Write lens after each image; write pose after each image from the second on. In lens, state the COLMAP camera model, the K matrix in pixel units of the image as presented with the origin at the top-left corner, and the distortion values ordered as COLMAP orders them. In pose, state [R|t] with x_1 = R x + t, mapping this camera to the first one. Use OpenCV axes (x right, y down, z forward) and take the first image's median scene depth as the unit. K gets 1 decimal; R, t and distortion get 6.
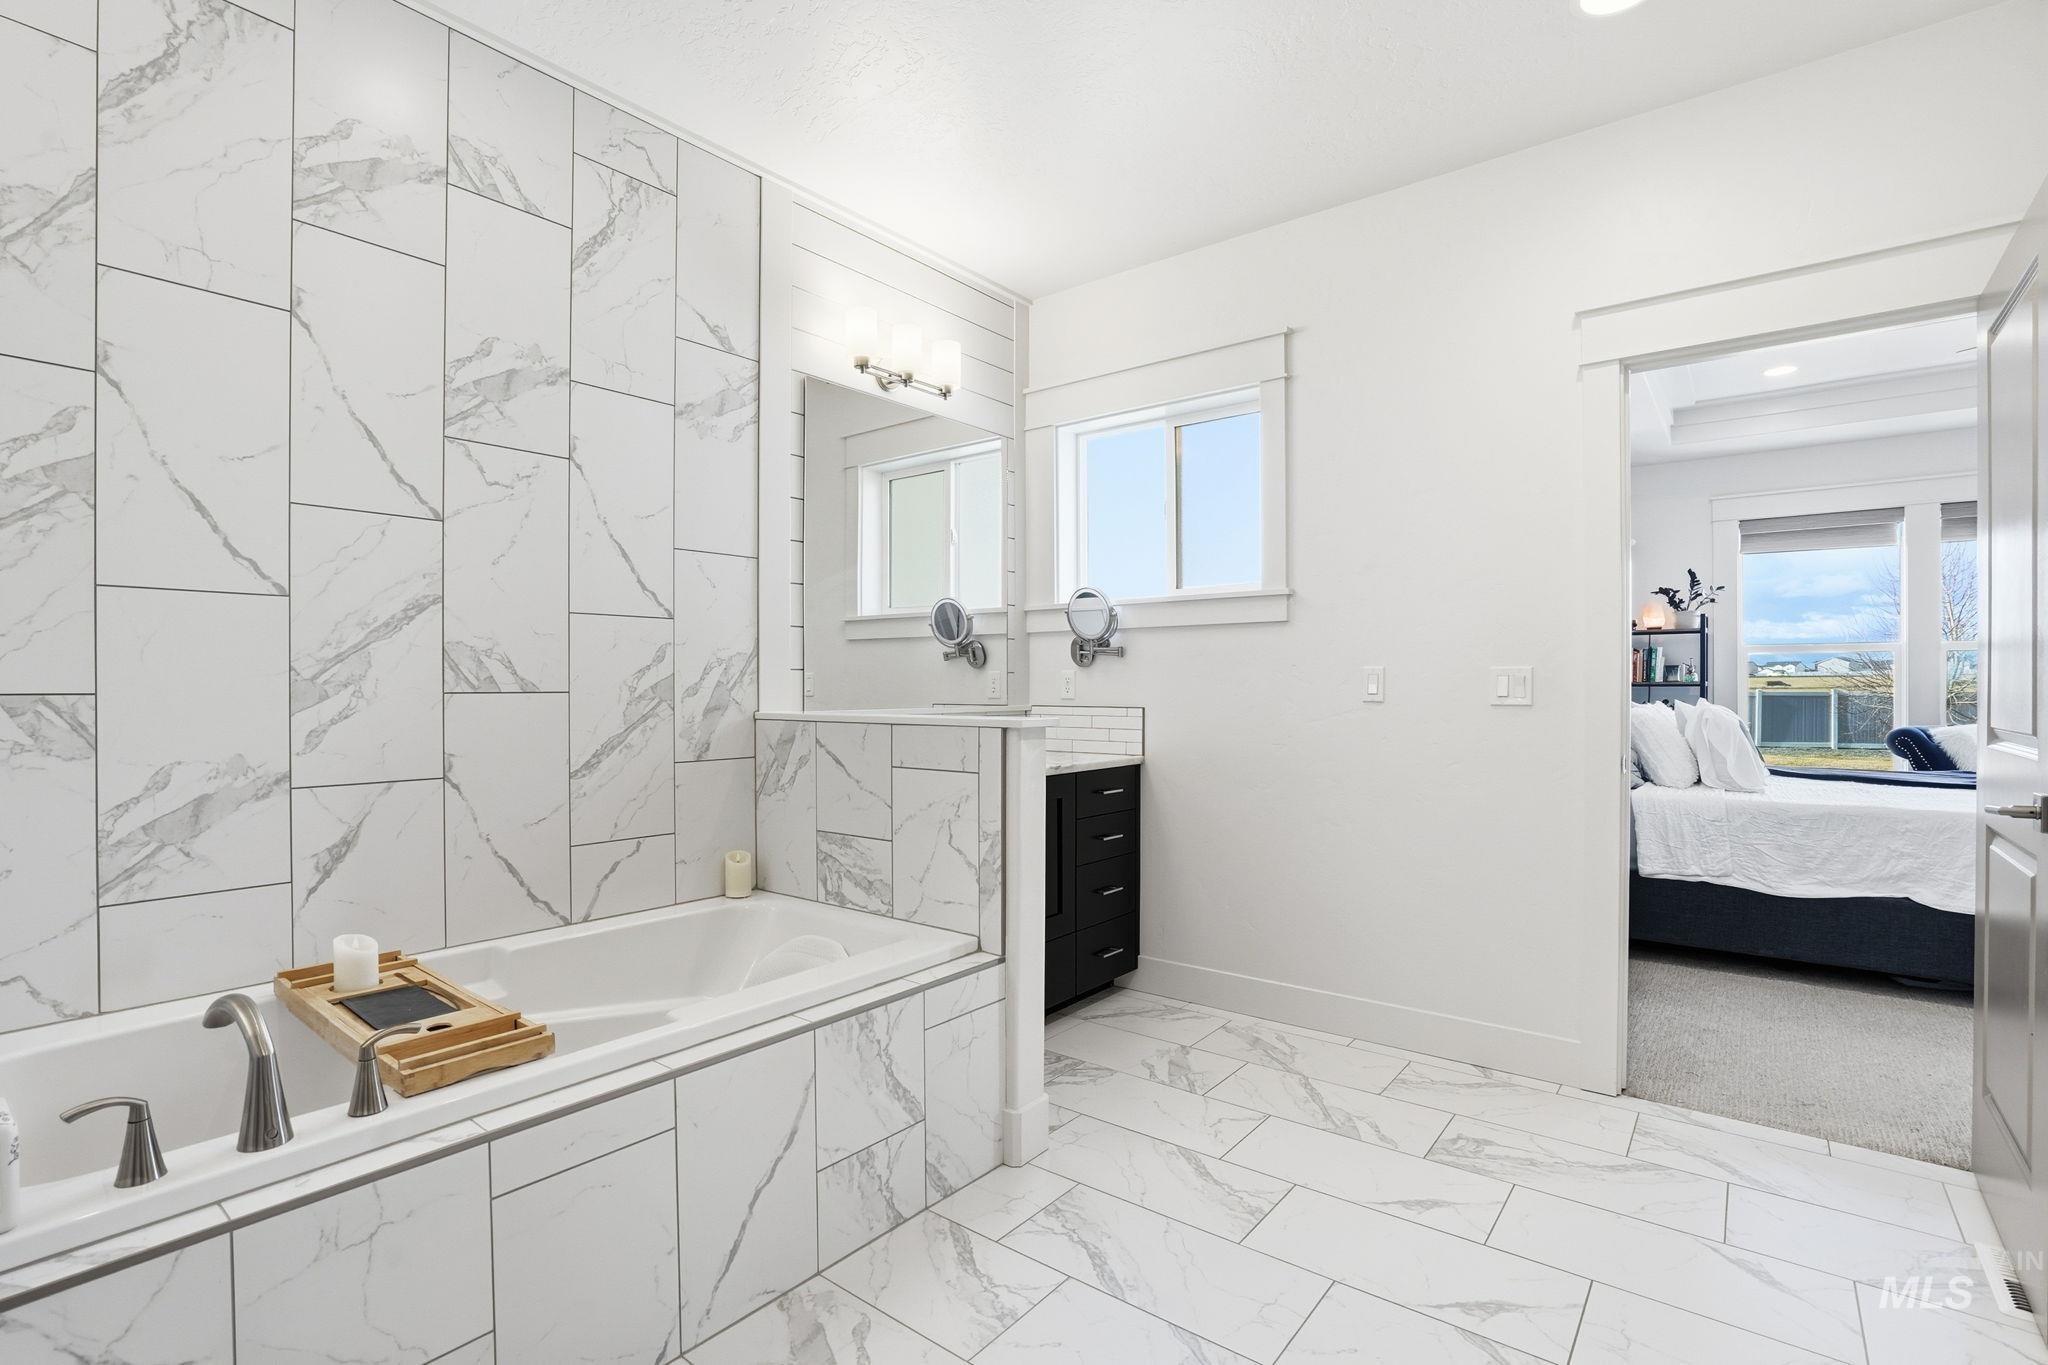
lens RADIAL K [[958.4, 0, 1038.5], [0, 958.4, 677.2], [0, 0, 1]] dist [0.001049, 0.000410]
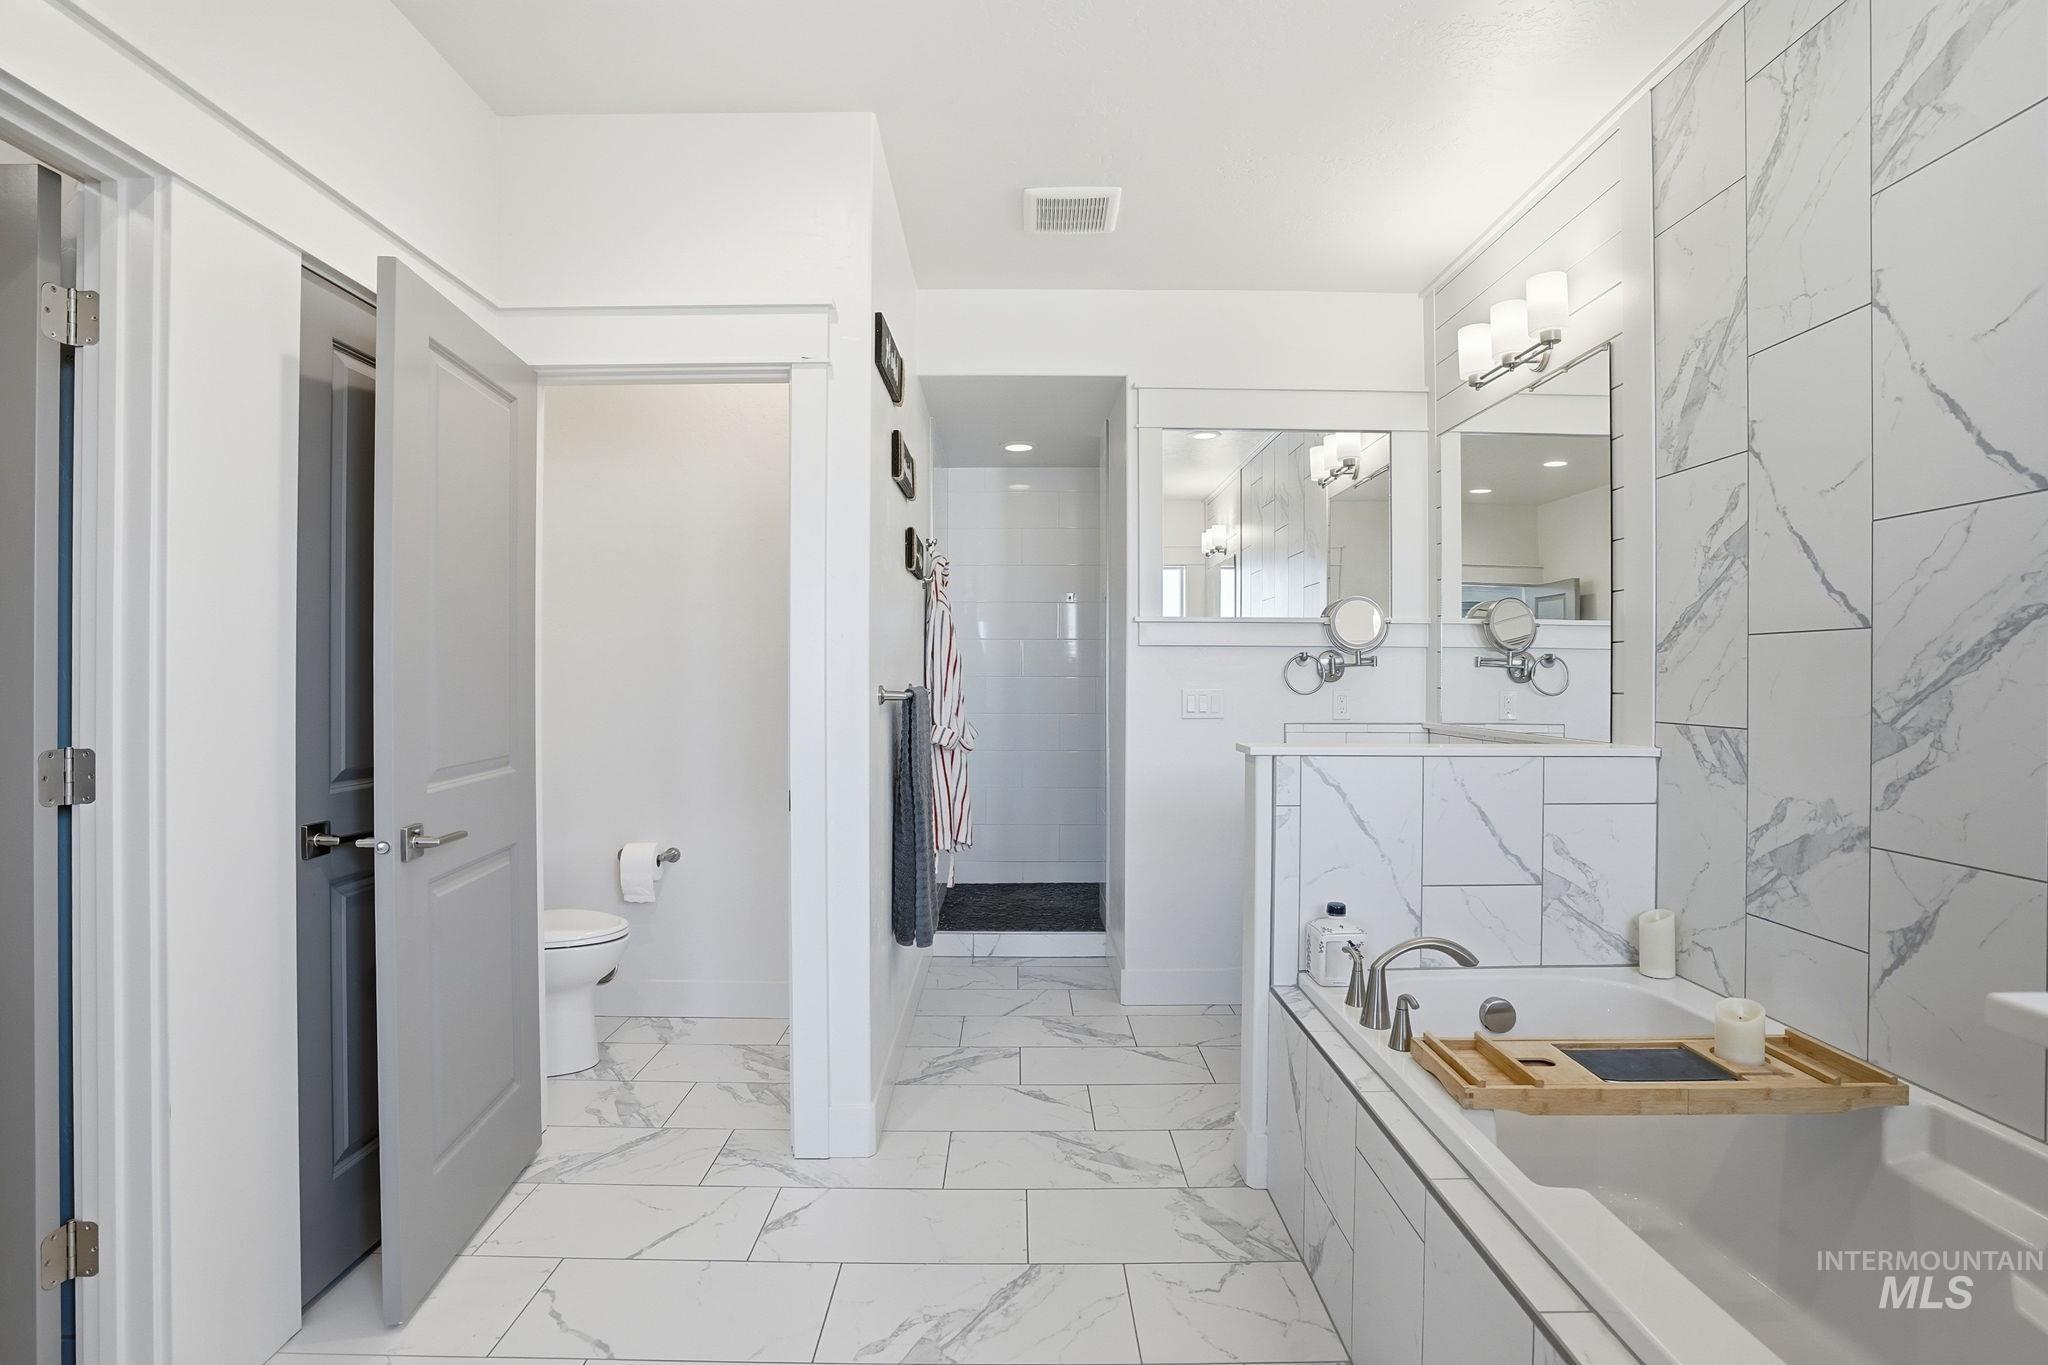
lens RADIAL K [[958.4, 0, 1032.5], [0, 958.4, 686.9], [0, 0, 1]] dist [0.001049, 0.000410]
pose [[-0.778387, 0.002020, -0.627782, 0.360644], [-0.002980, 0.999972, 0.006912, -0.033440], [0.627778, 0.007251, -0.778359, 1.178667]]
